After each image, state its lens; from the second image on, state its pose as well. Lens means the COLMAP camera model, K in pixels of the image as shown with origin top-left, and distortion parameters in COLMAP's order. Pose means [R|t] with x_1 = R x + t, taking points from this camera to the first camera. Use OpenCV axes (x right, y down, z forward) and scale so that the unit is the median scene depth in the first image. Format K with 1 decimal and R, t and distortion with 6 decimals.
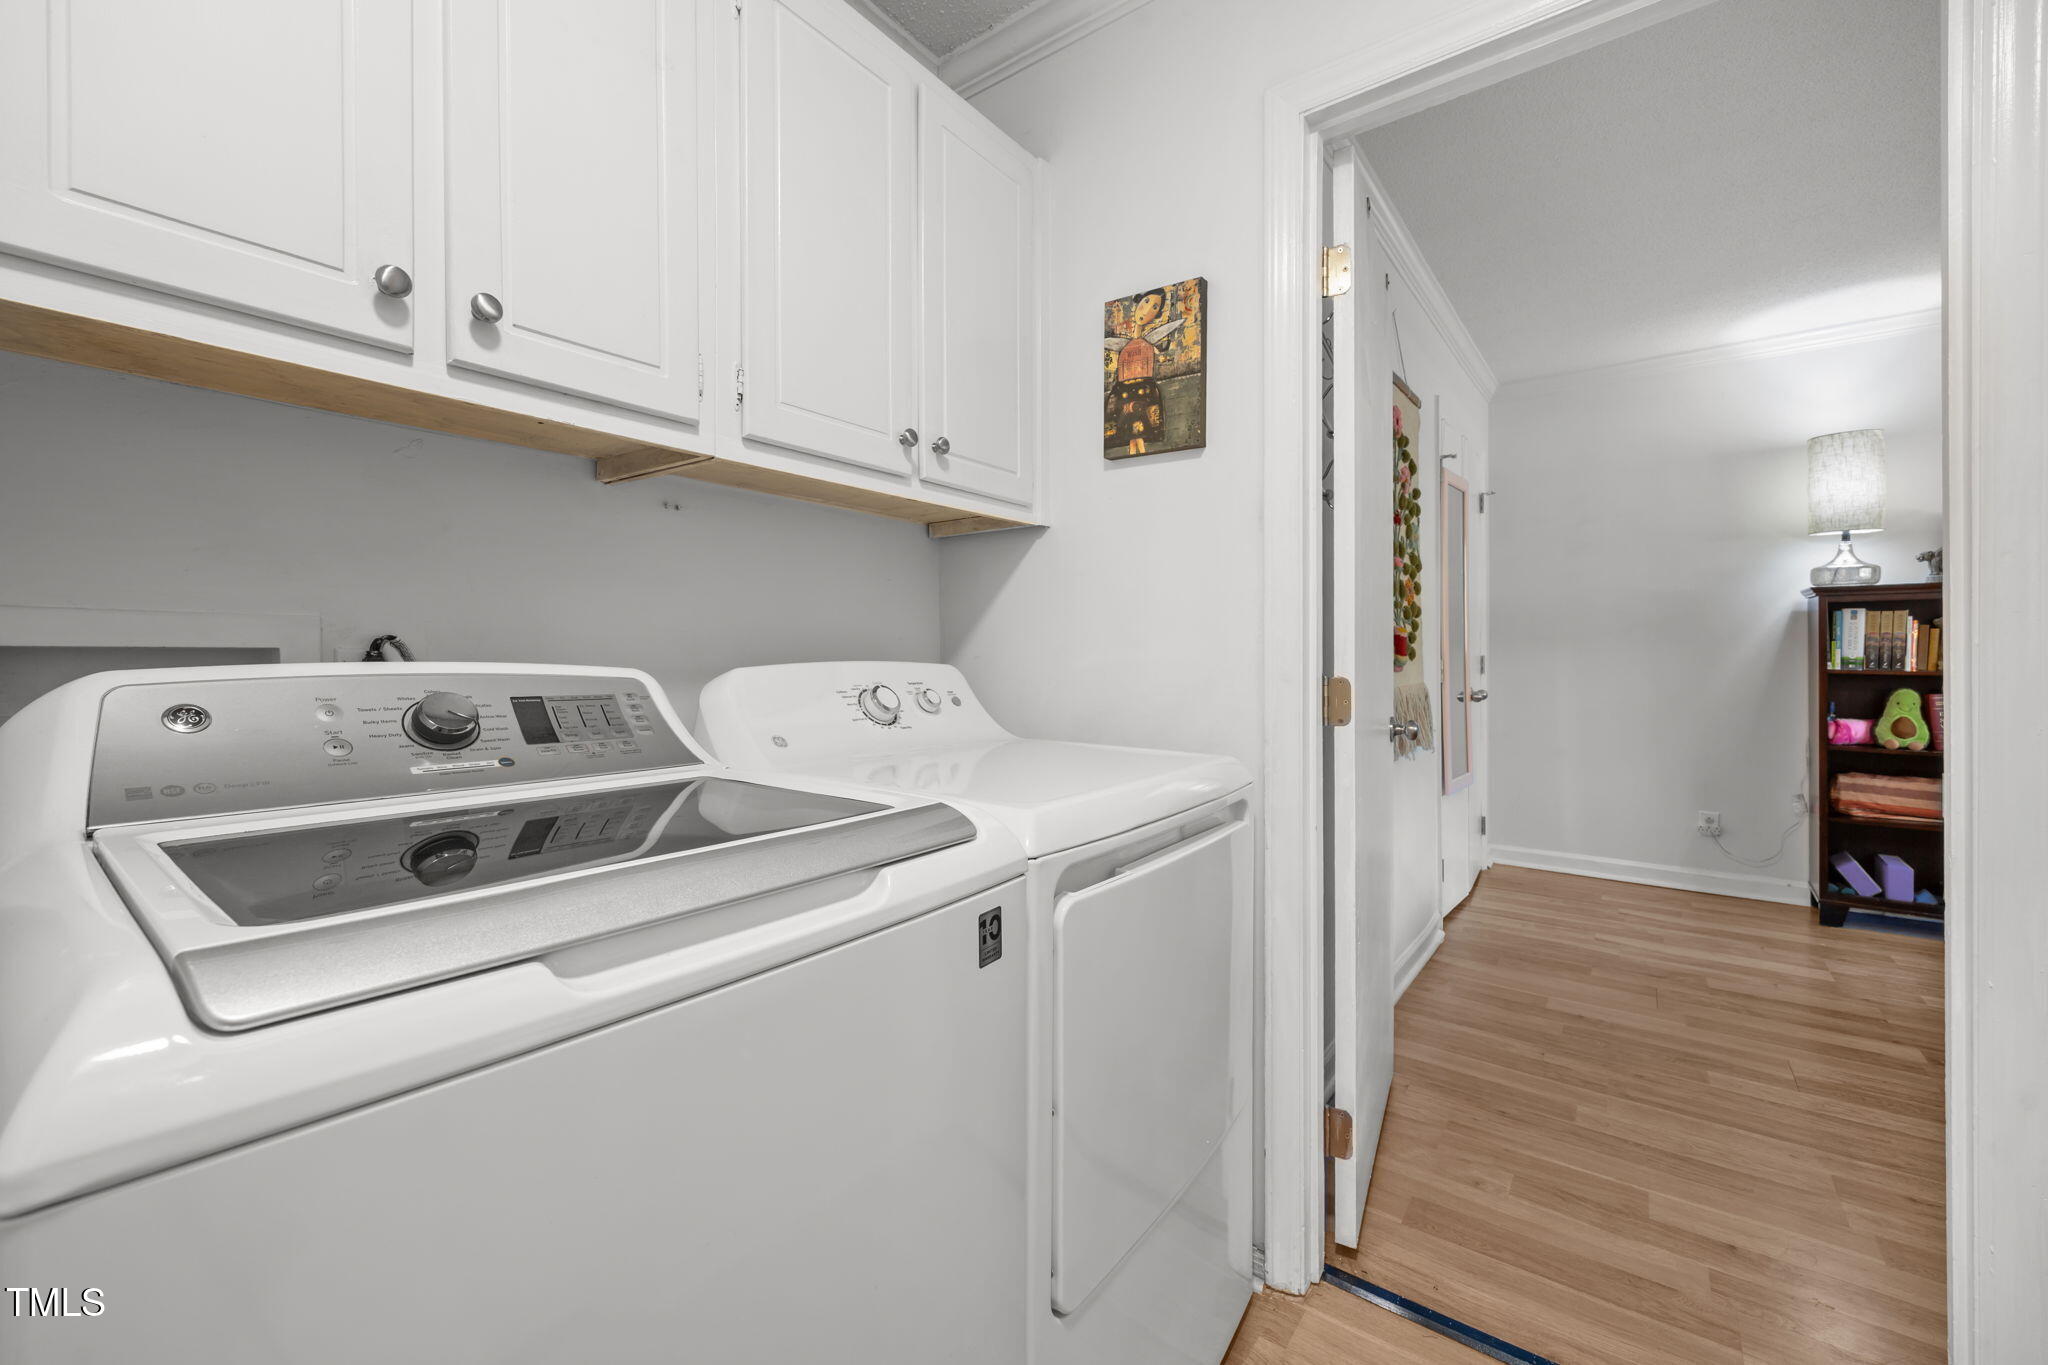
lens RADIAL K [[809.5, 0, 1028.7], [0, 809.5, 642.4], [0, 0, 1]] dist [-0.014070, 0.001675]
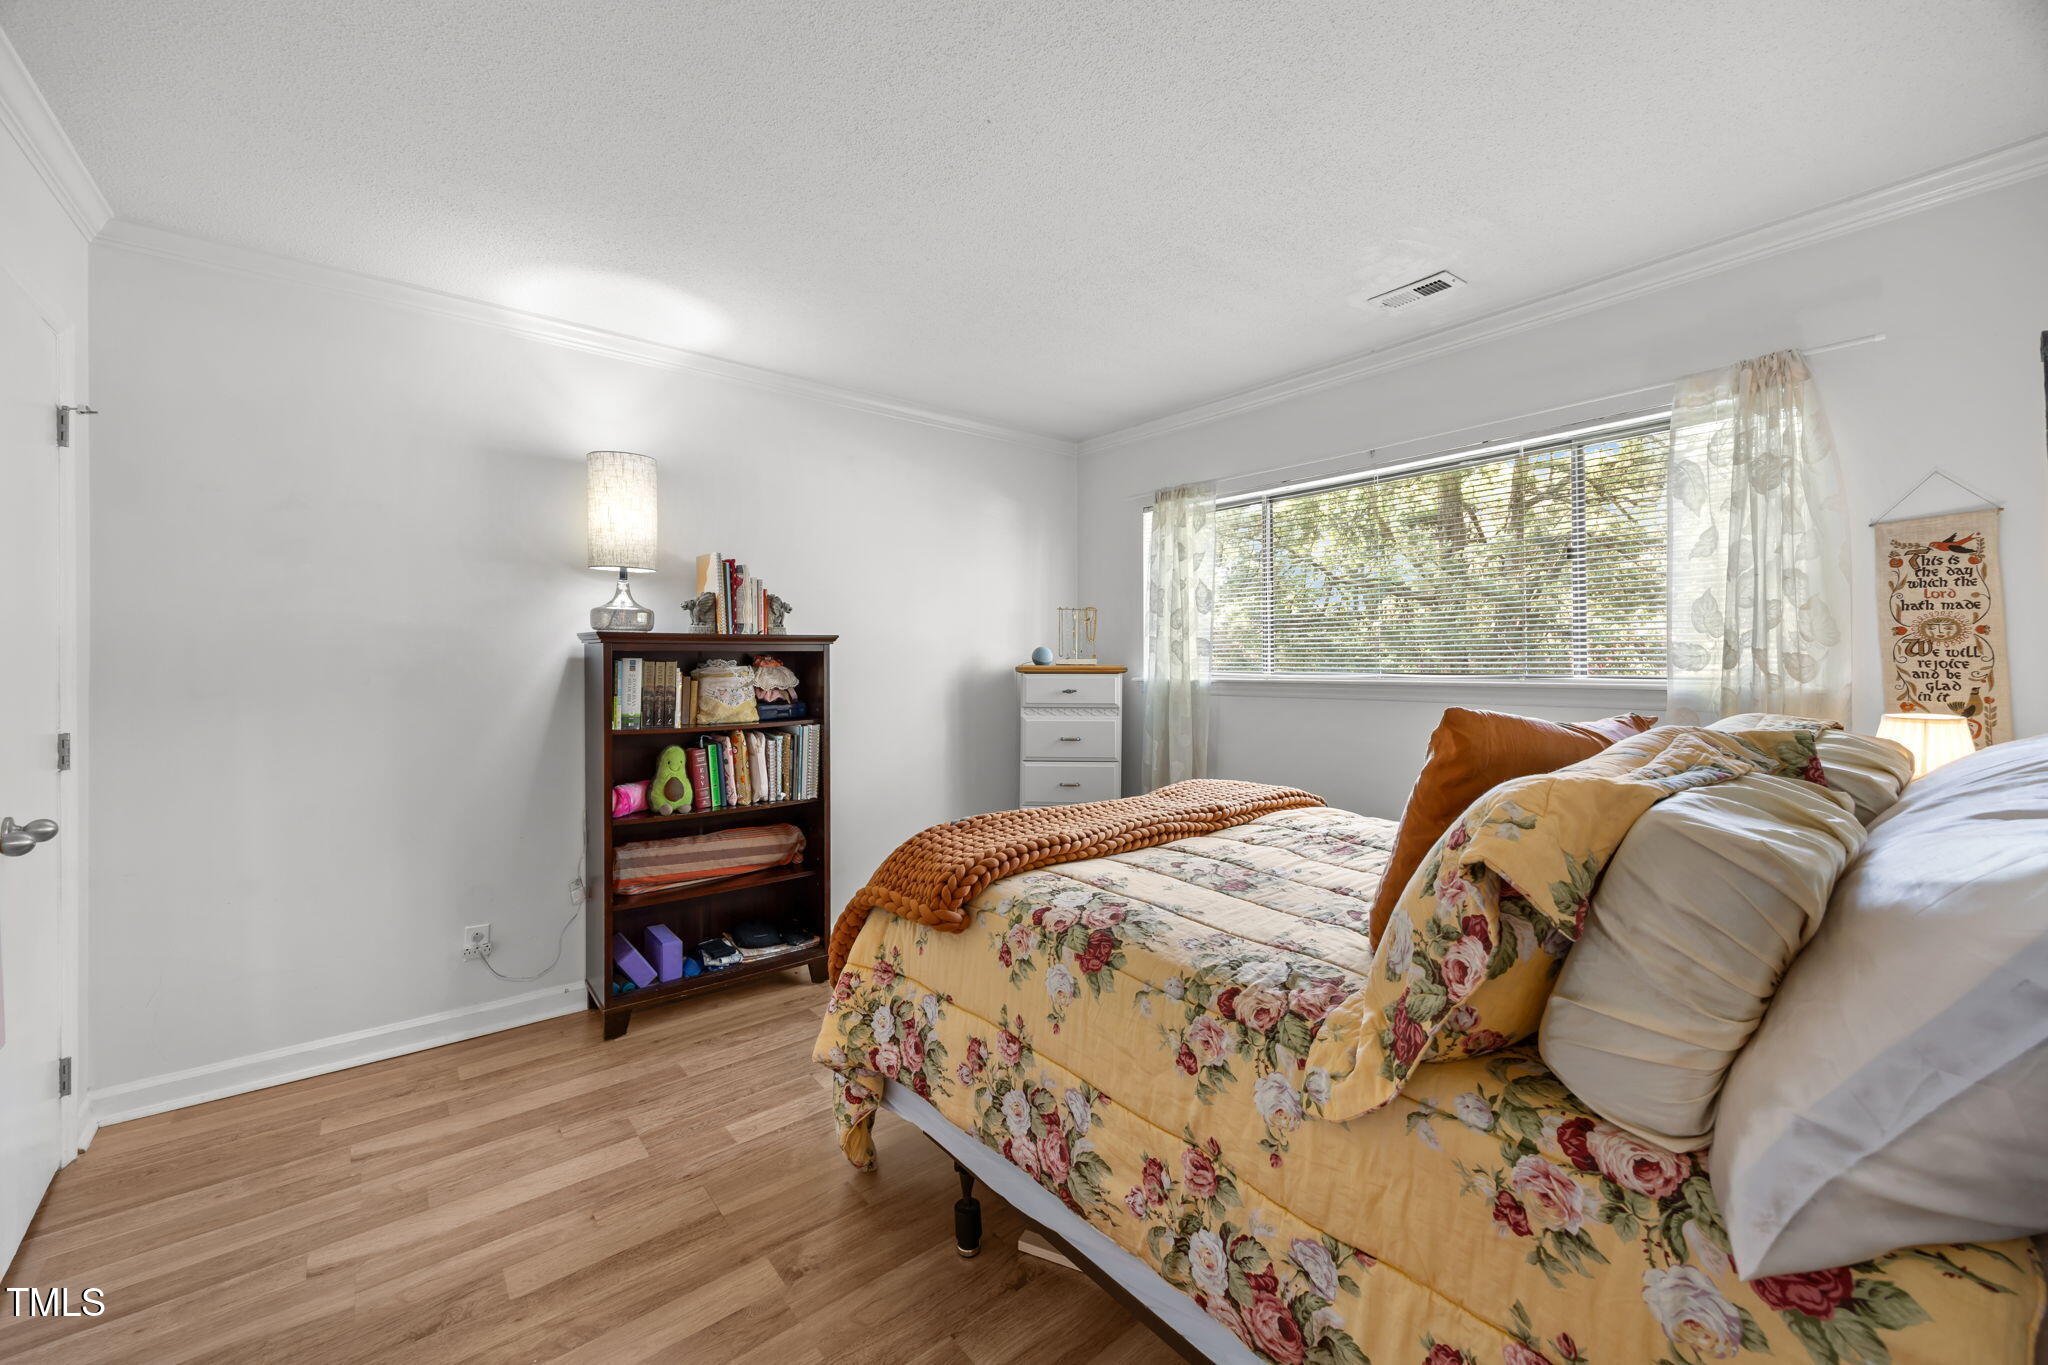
lens RADIAL K [[809.5, 0, 1021.8], [0, 809.5, 674.8], [0, 0, 1]] dist [-0.014070, 0.001675]
pose [[0.238667, -0.006118, 0.971082, 0.281094], [-0.003820, 0.999967, 0.007239, -0.032236], [-0.971094, -0.005437, 0.238636, 0.378294]]
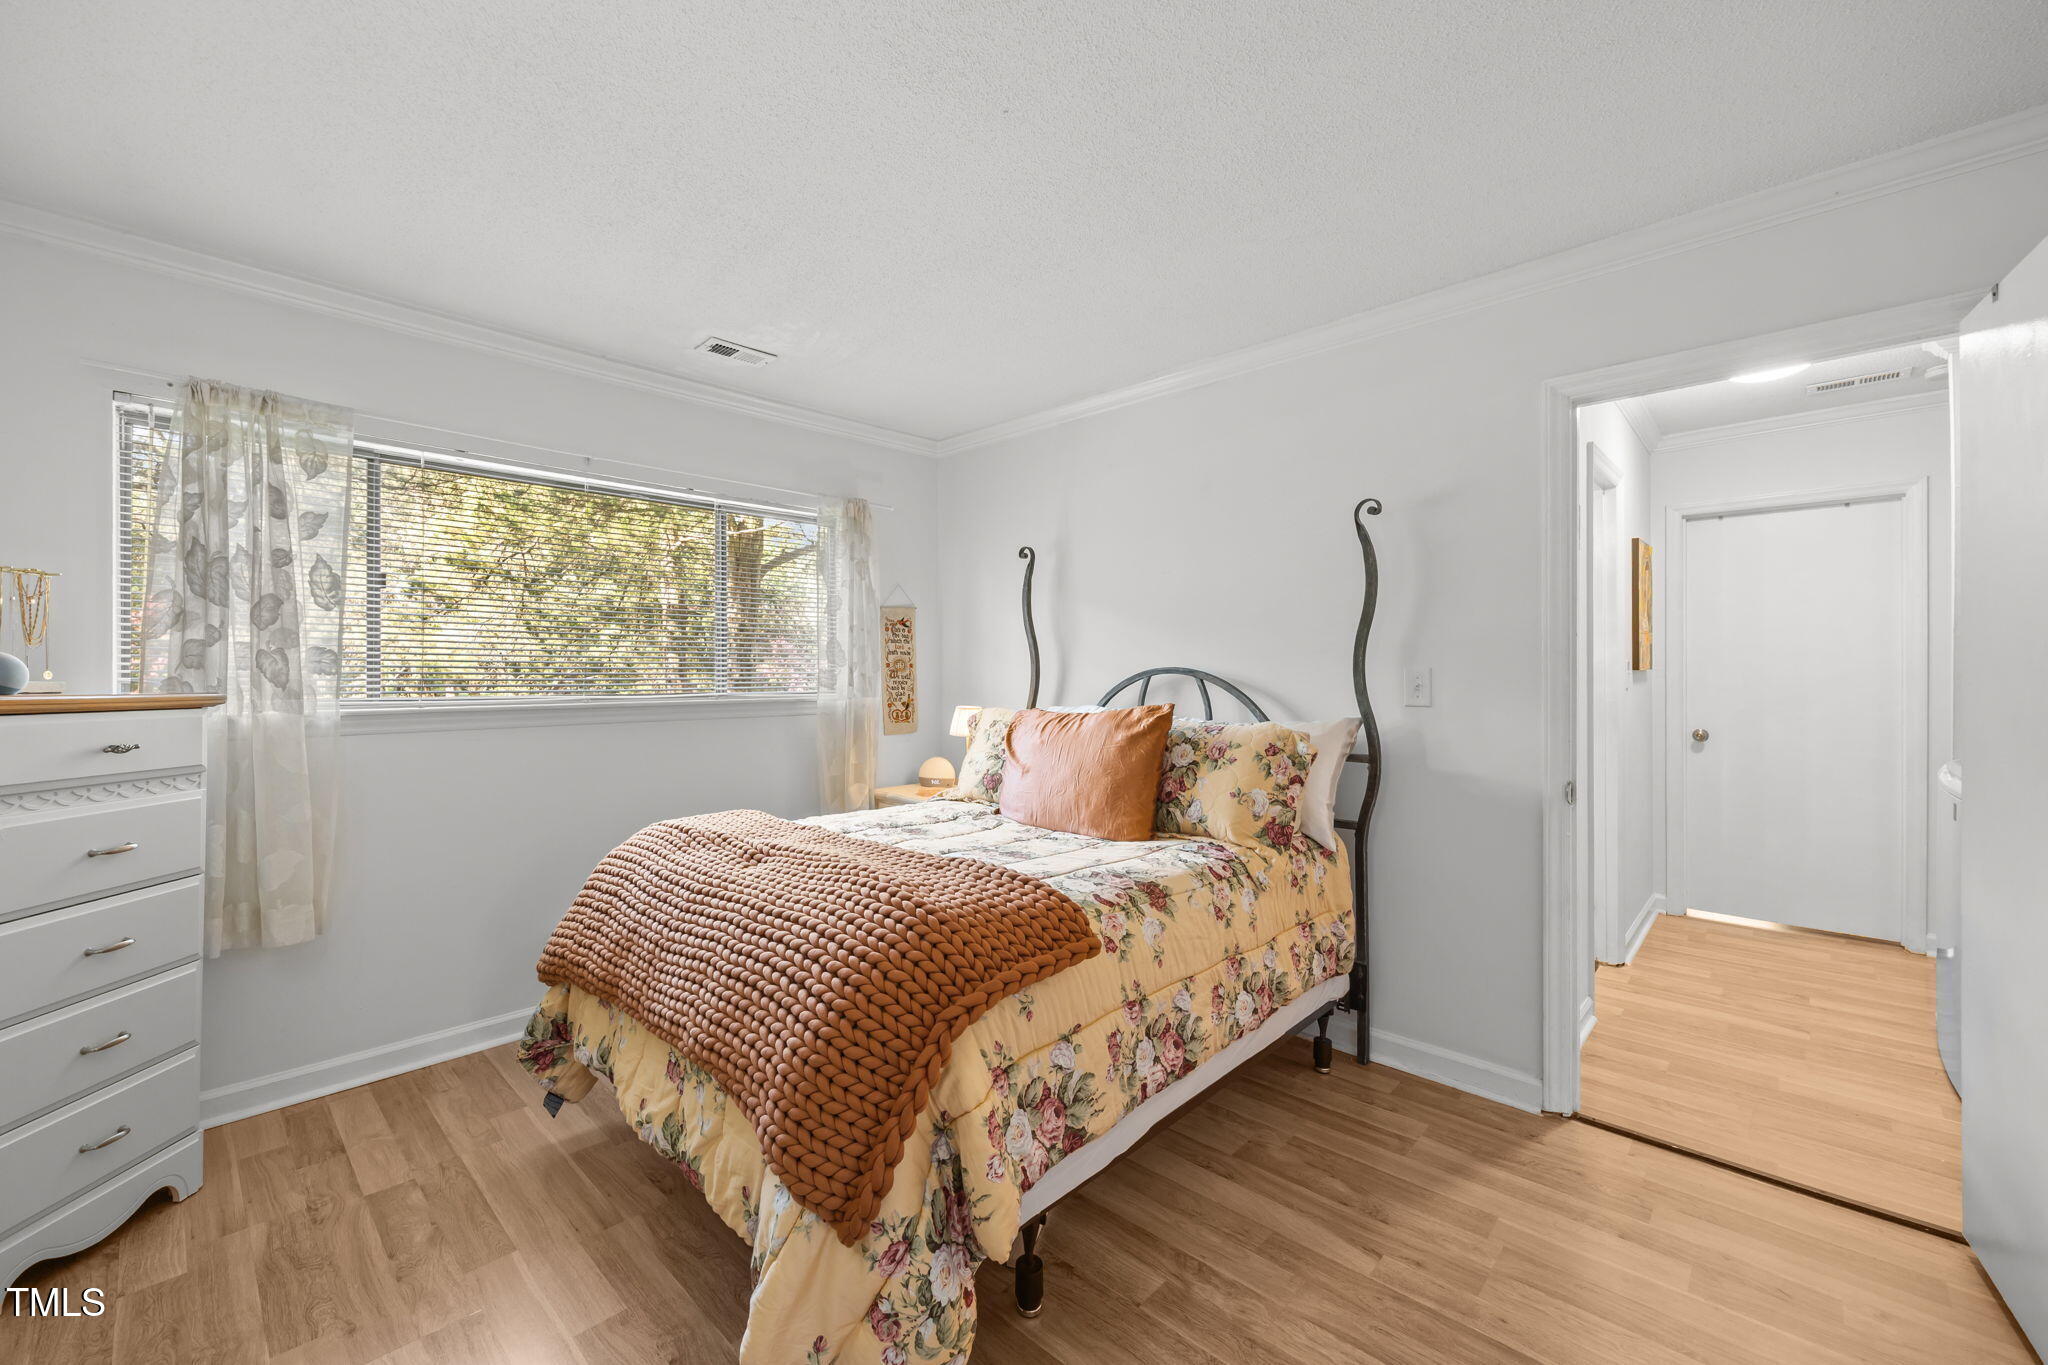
lens RADIAL K [[809.5, 0, 1021.6], [0, 809.5, 677.0], [0, 0, 1]] dist [-0.014070, 0.001675]
pose [[-0.994084, 0.011698, 0.107986, 0.798823], [0.011213, 0.999924, -0.005094, -0.040311], [-0.108038, -0.003853, -0.994139, 1.128489]]
